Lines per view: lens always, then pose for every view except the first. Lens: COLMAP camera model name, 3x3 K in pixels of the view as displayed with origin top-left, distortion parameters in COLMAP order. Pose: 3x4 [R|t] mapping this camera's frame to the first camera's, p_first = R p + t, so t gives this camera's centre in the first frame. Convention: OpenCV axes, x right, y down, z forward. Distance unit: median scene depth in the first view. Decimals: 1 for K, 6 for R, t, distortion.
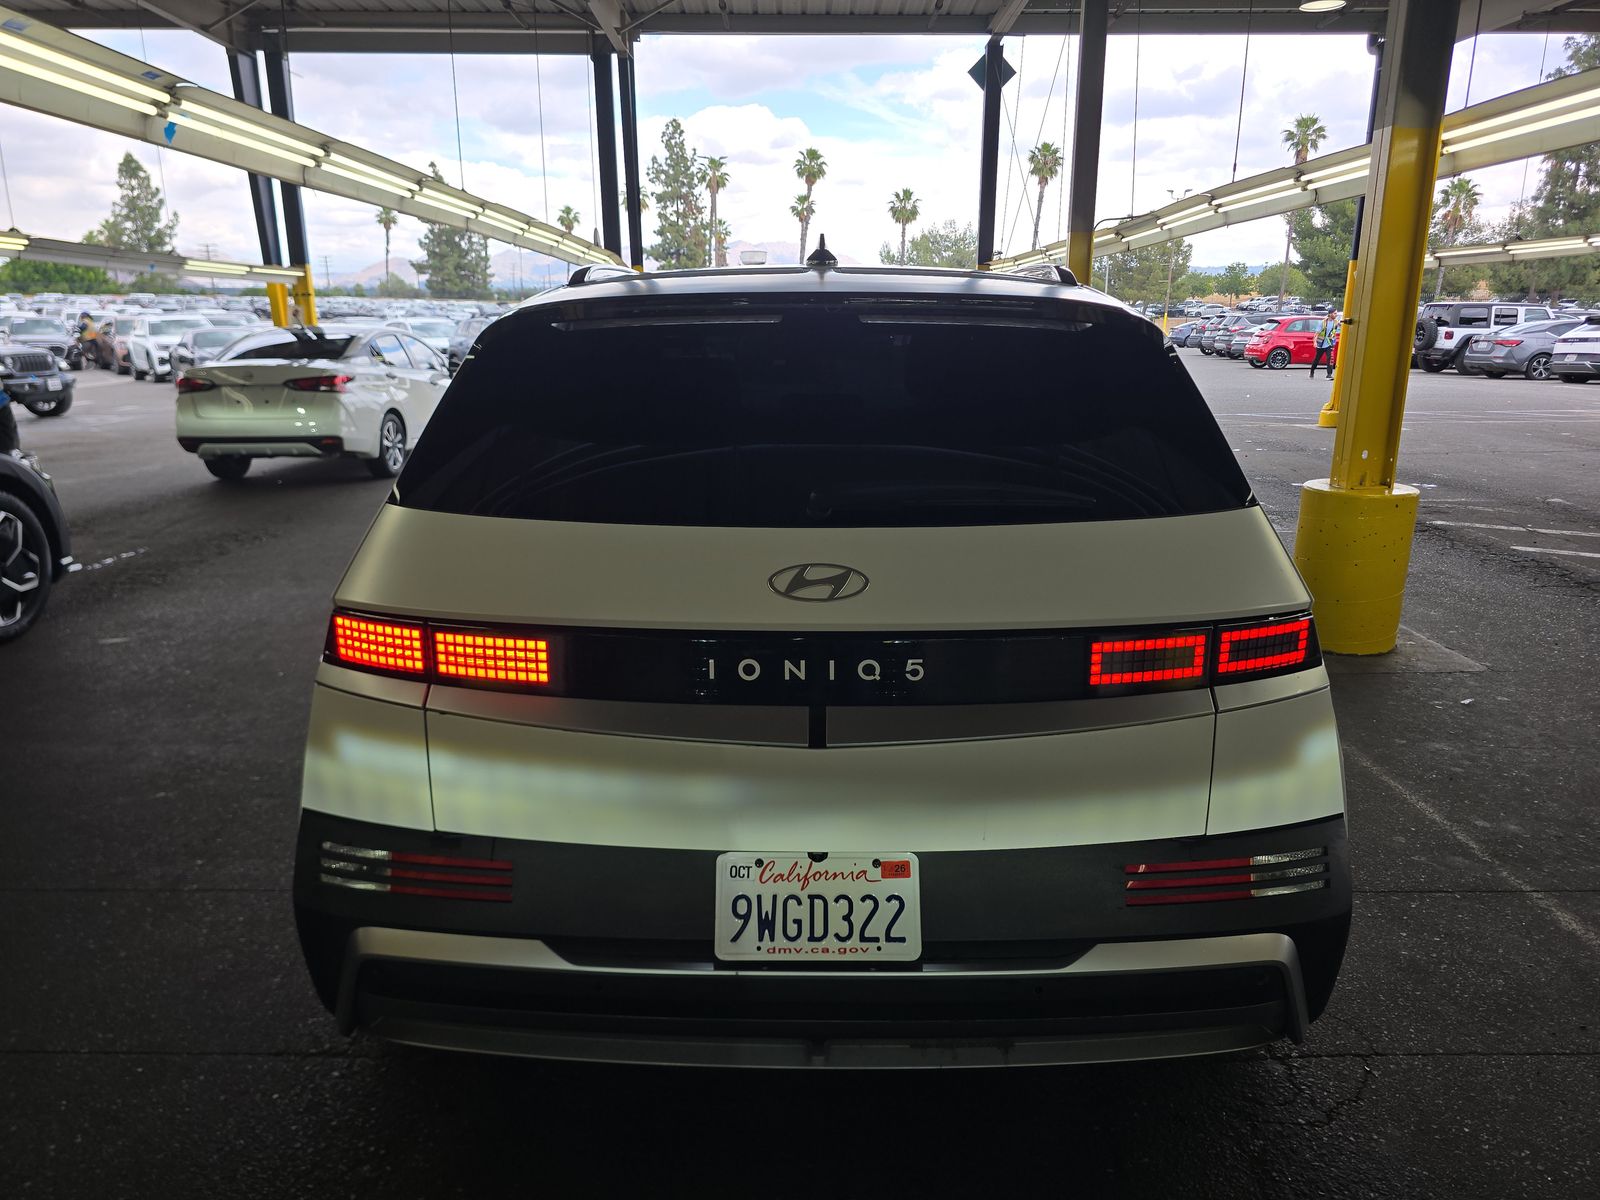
lens RADIAL K [[1056.1, 0, 803.9], [0, 1056.1, 600.5], [0, 0, 1]] dist [0.015976, -0.018166]
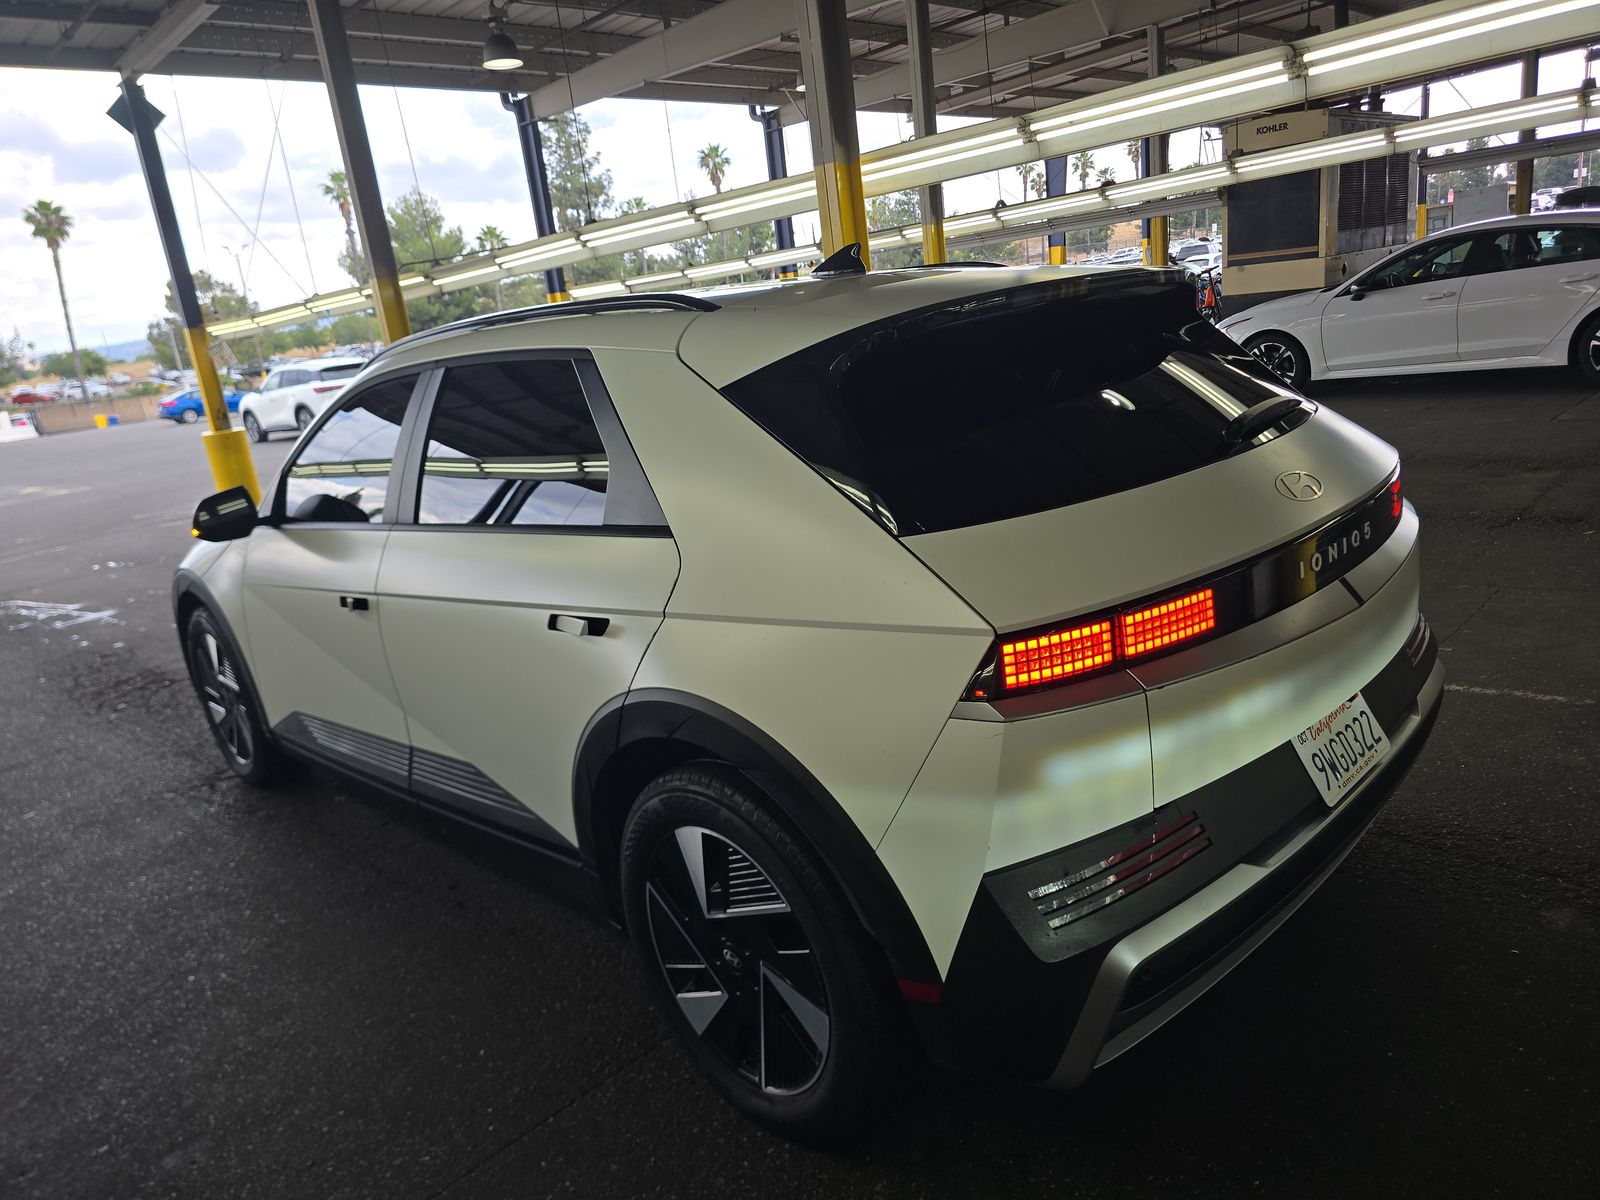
lens RADIAL K [[1056.1, 0, 804.9], [0, 1056.1, 597.8], [0, 0, 1]] dist [0.015976, -0.018166]
pose [[0.708496, -0.261681, 0.655405, -1.211121], [0.290681, 0.954481, 0.066864, -0.142562], [-0.643069, 0.143141, 0.752312, 0.428876]]
